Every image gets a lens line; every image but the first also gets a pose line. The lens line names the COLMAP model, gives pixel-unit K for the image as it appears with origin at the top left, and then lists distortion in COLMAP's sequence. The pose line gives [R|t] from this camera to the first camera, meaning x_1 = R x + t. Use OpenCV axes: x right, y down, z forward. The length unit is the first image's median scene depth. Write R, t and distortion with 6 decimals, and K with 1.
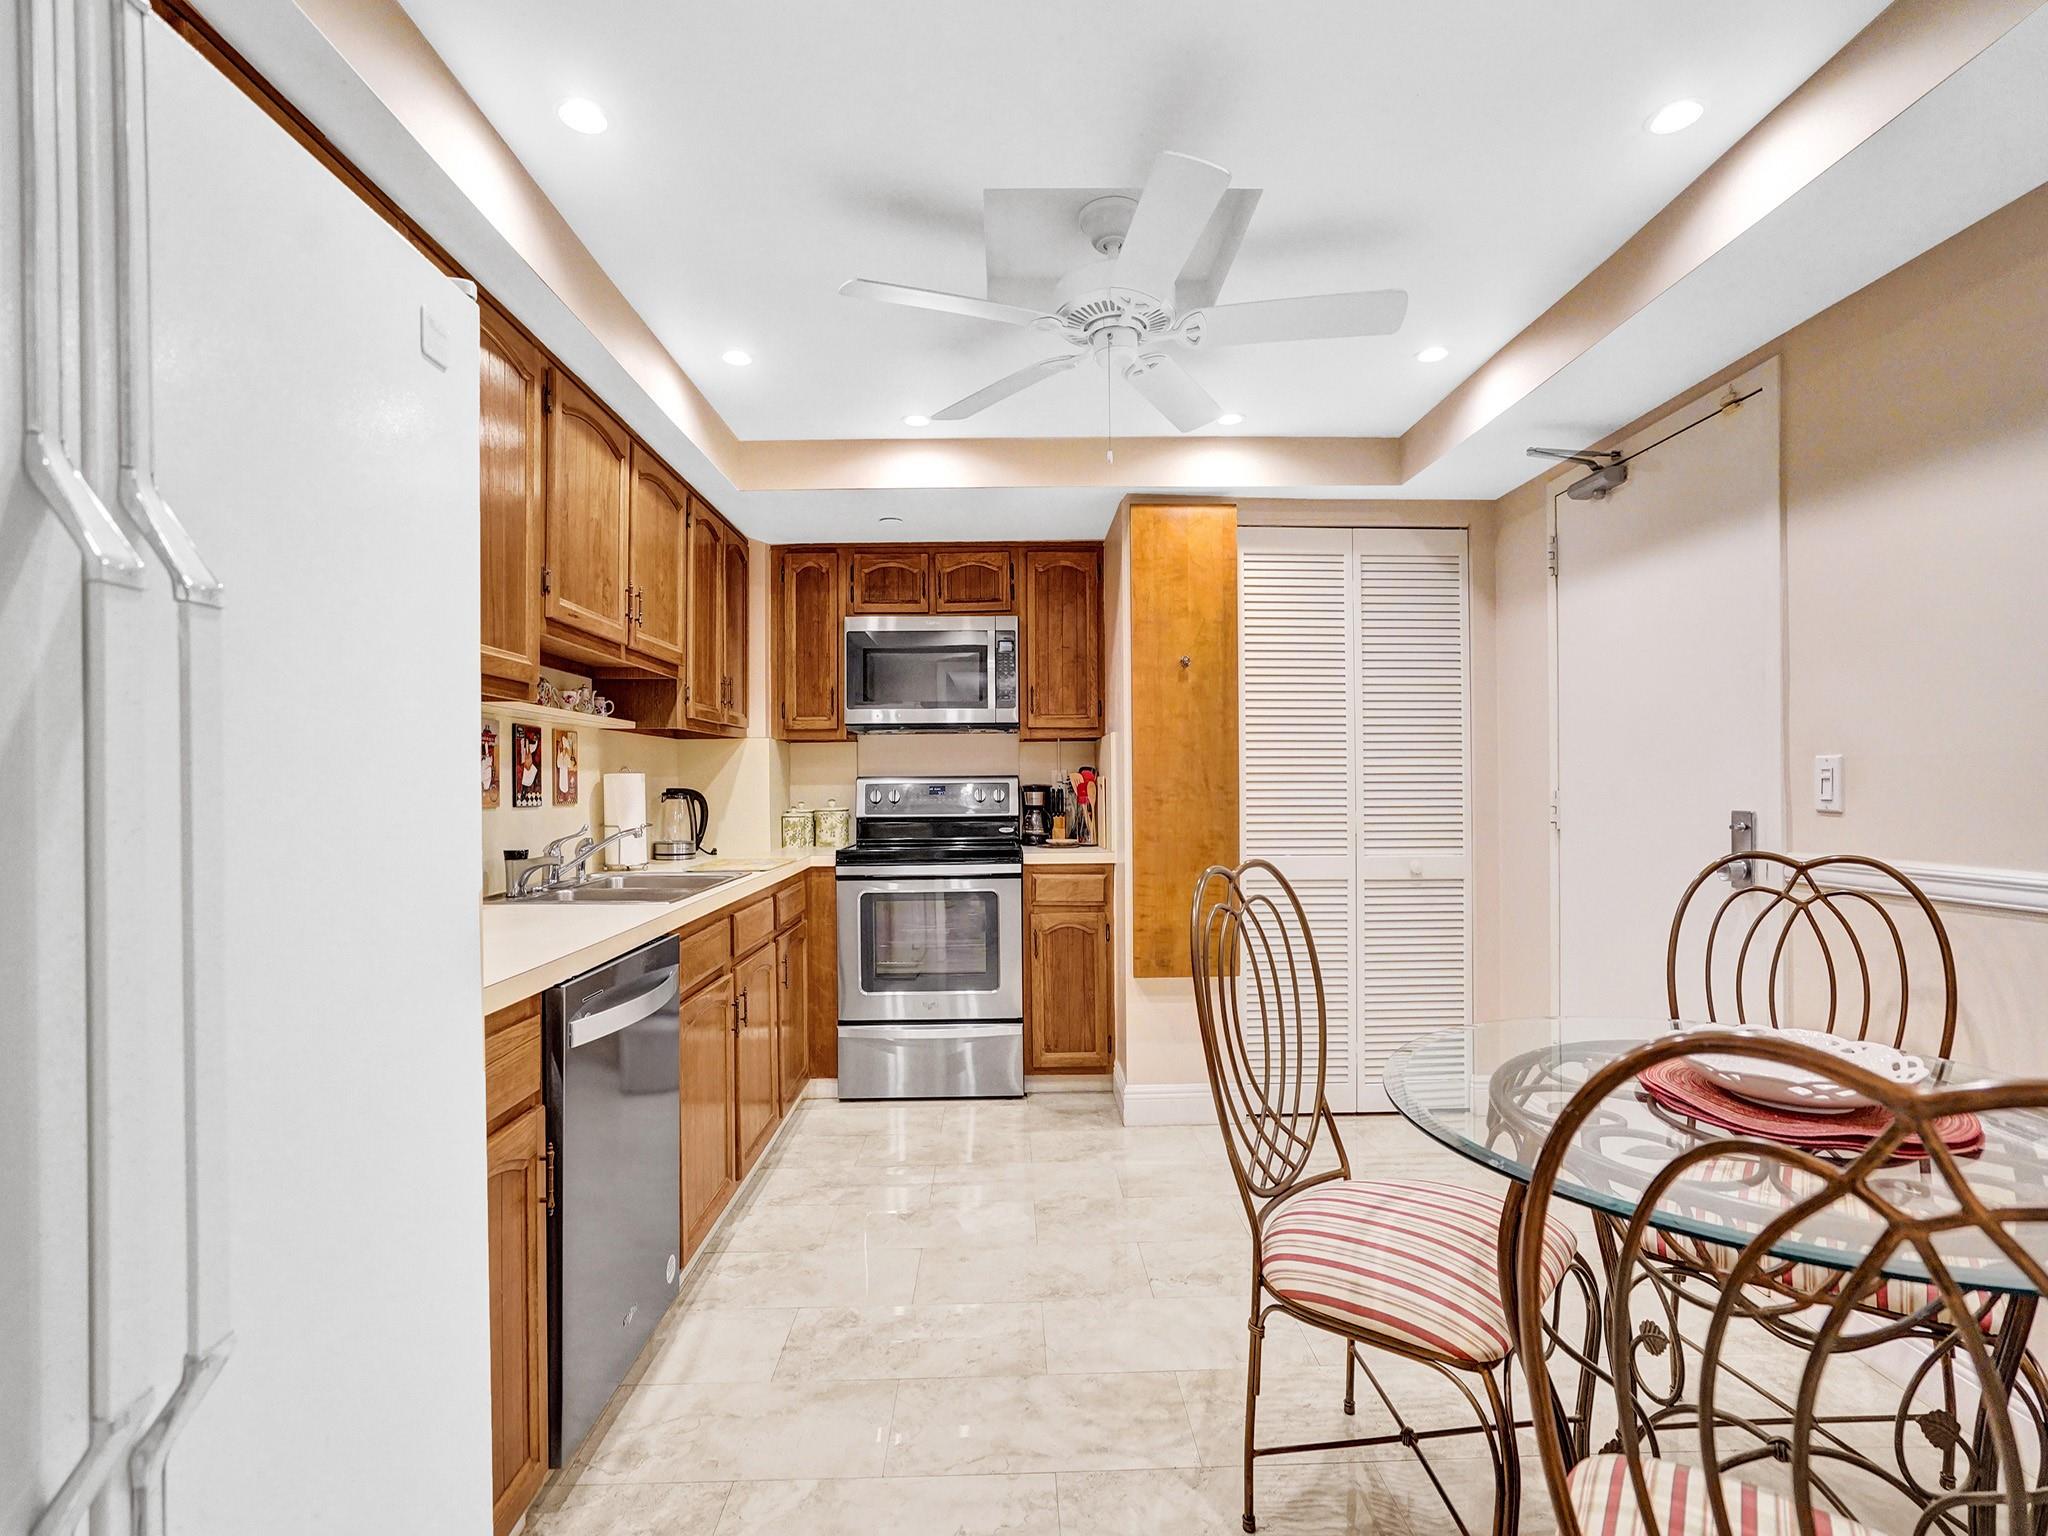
lens RADIAL K [[976.4, 0, 1024.0], [0, 976.4, 768.0], [0, 0, 1]] dist [-0.042865, 0.000070]
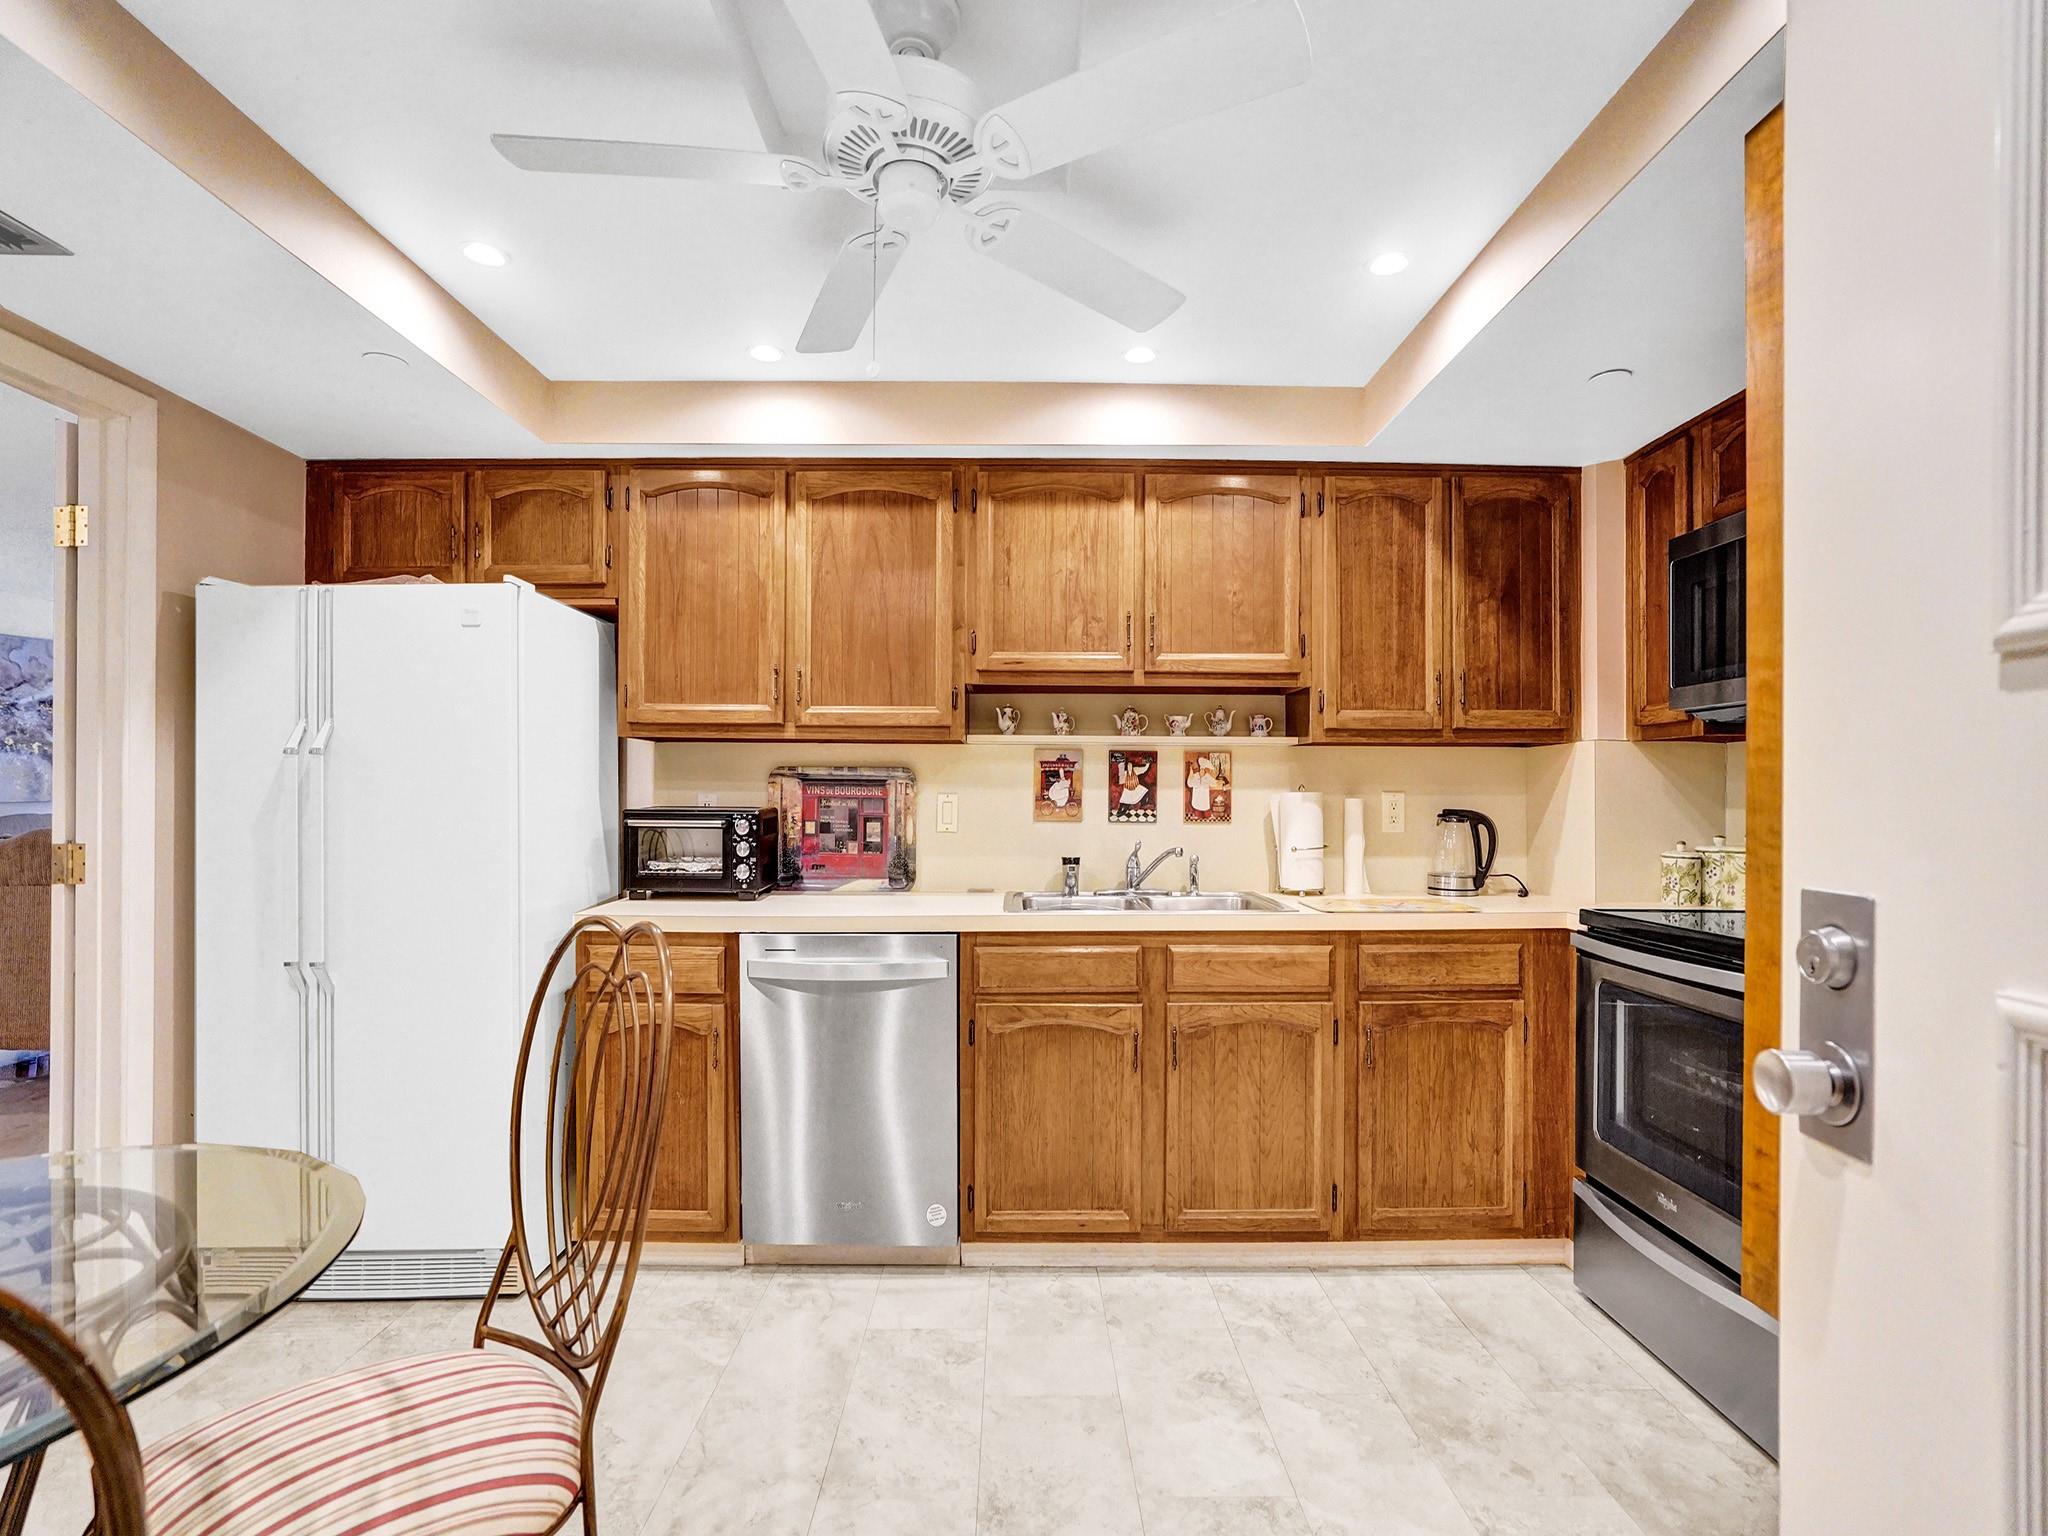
lens RADIAL K [[1012.9, 0, 1023.3], [0, 1012.9, 786.6], [0, 0, 1]] dist [-0.051240, 0.000093]
pose [[-0.008018, 0.001415, -0.999967, 0.539148], [0.012556, 0.999920, 0.001314, -0.003958], [0.999889, -0.012545, -0.008035, 0.696739]]
